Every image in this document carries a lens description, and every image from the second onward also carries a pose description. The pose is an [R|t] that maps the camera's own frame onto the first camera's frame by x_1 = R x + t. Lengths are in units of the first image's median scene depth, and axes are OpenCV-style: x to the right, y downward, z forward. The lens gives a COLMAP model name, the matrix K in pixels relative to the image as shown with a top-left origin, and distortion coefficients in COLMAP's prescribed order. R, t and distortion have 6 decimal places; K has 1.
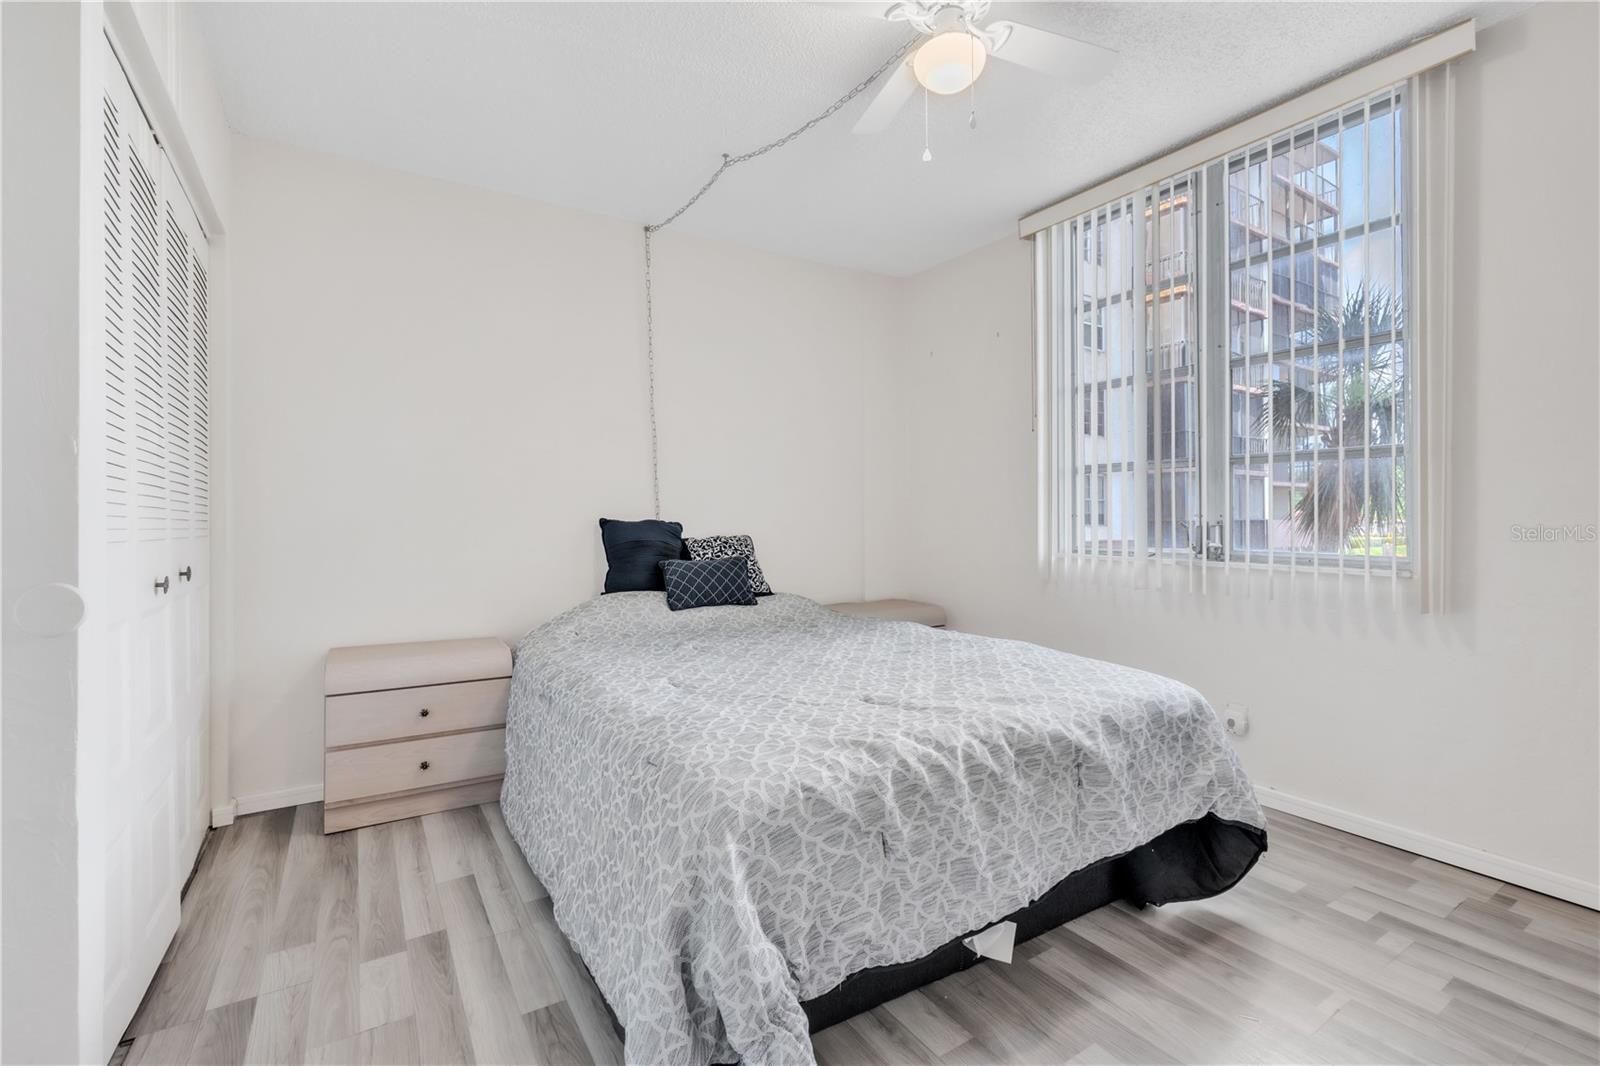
lens RADIAL K [[708.1, 0, 803.4], [0, 708.1, 524.7], [0, 0, 1]] dist [-0.007871, -0.000004]
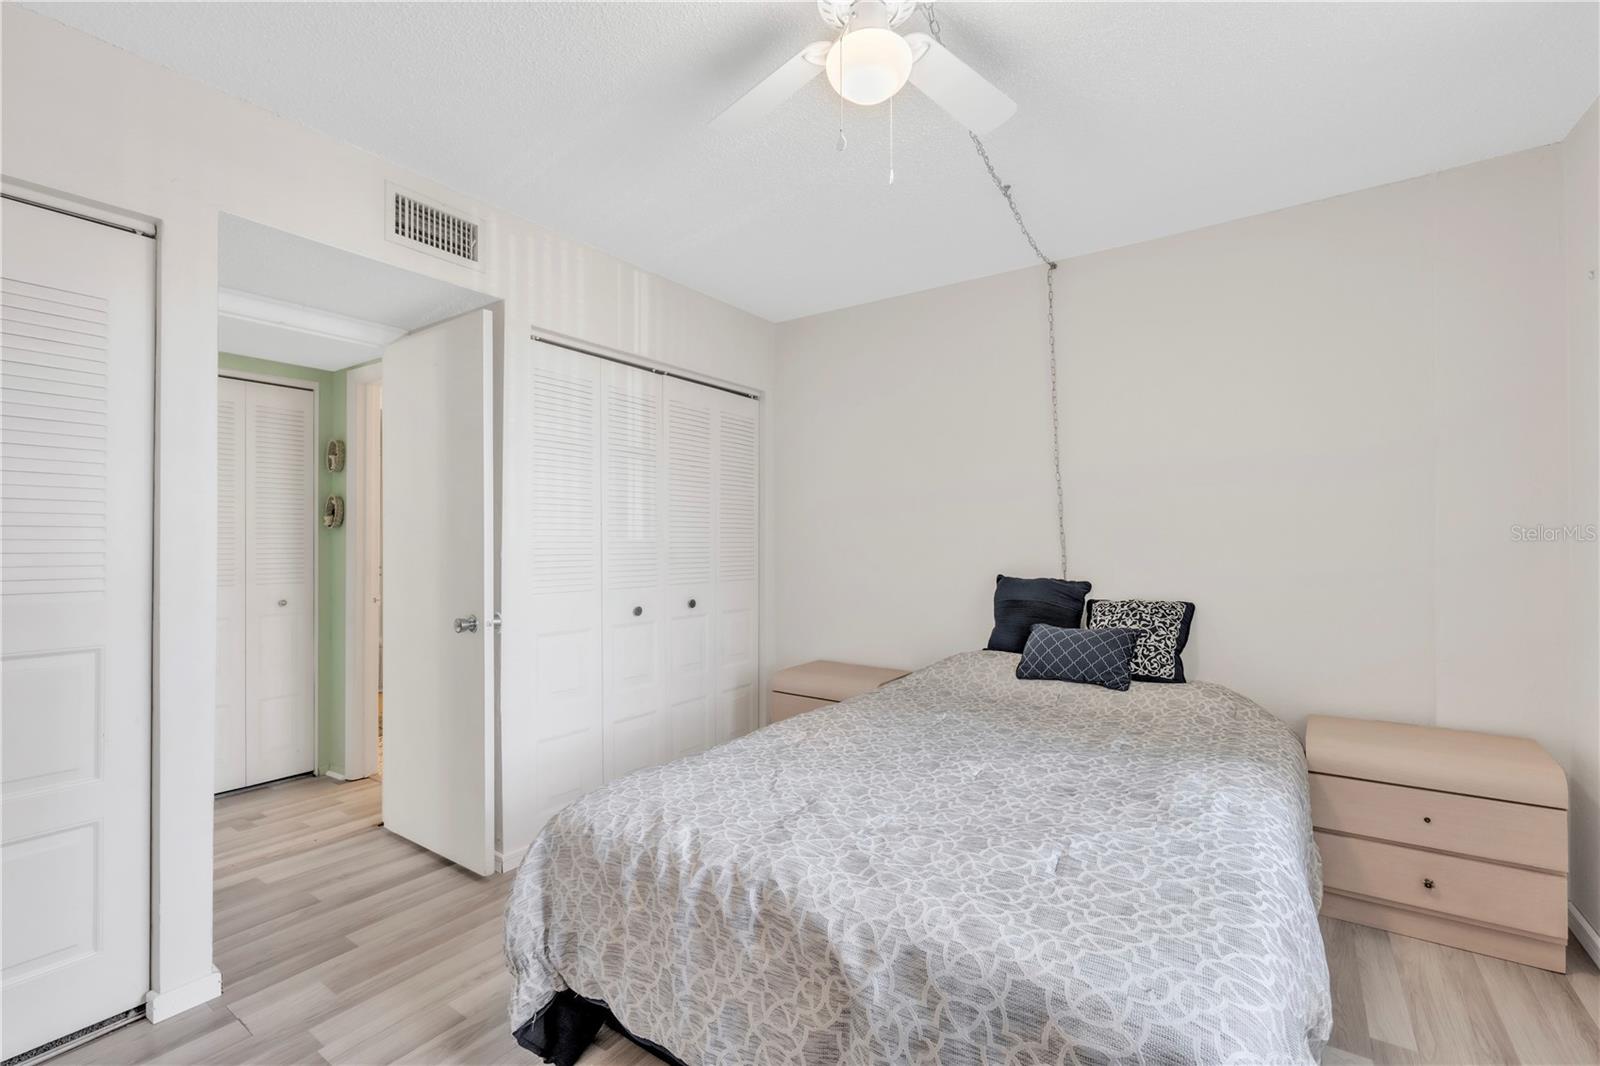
lens RADIAL K [[708.1, 0, 804.1], [0, 708.1, 539.0], [0, 0, 1]] dist [-0.007871, -0.000004]
pose [[0.386047, 0.000401, -0.922479, 1.059951], [-0.002758, 0.999996, -0.000720, -0.115289], [0.922475, 0.002823, 0.386047, 0.697456]]
